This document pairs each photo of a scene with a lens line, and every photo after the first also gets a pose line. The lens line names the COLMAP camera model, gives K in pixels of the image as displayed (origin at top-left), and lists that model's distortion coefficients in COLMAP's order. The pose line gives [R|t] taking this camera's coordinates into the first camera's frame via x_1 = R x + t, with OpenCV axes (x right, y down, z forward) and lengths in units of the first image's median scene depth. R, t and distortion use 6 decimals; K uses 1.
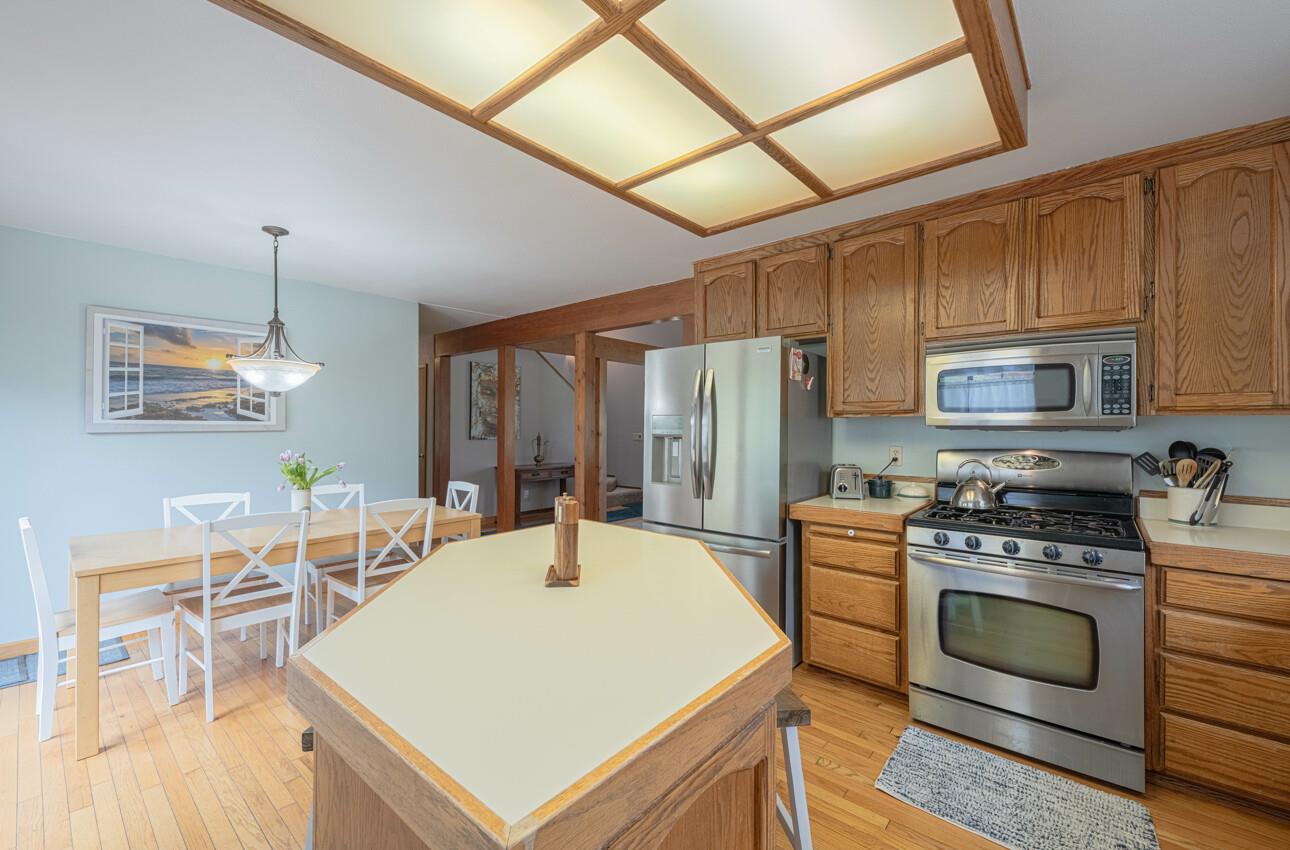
lens RADIAL K [[523.5, 0, 644.7], [0, 523.5, 417.8], [0, 0, 1]] dist [0.000647, -0.002052]
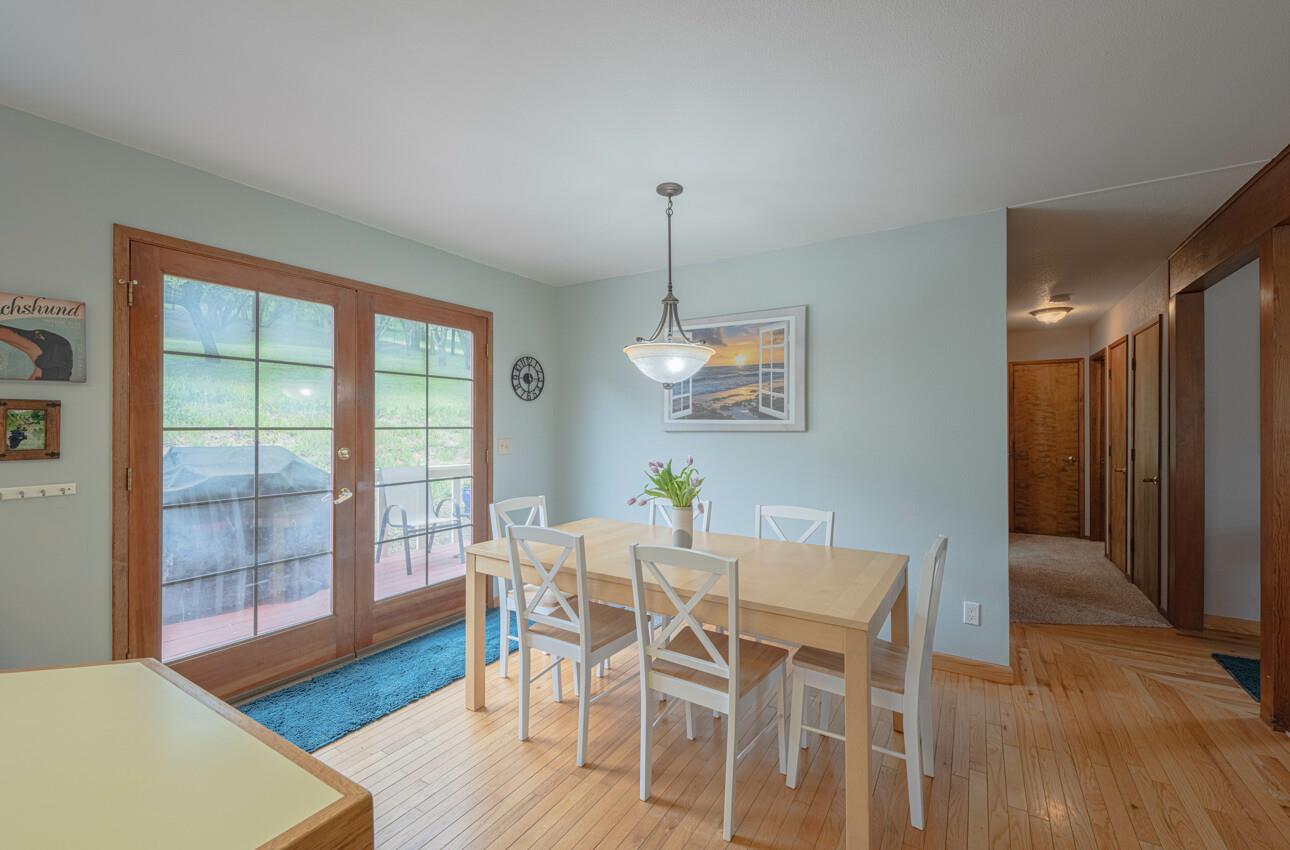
lens RADIAL K [[523.5, 0, 646.7], [0, 523.5, 423.1], [0, 0, 1]] dist [0.000647, -0.002052]
pose [[0.154845, -0.001474, -0.987938, 0.089853], [0.014482, 0.999895, 0.000778, 0.008931], [0.987833, -0.014427, 0.154850, 0.700084]]
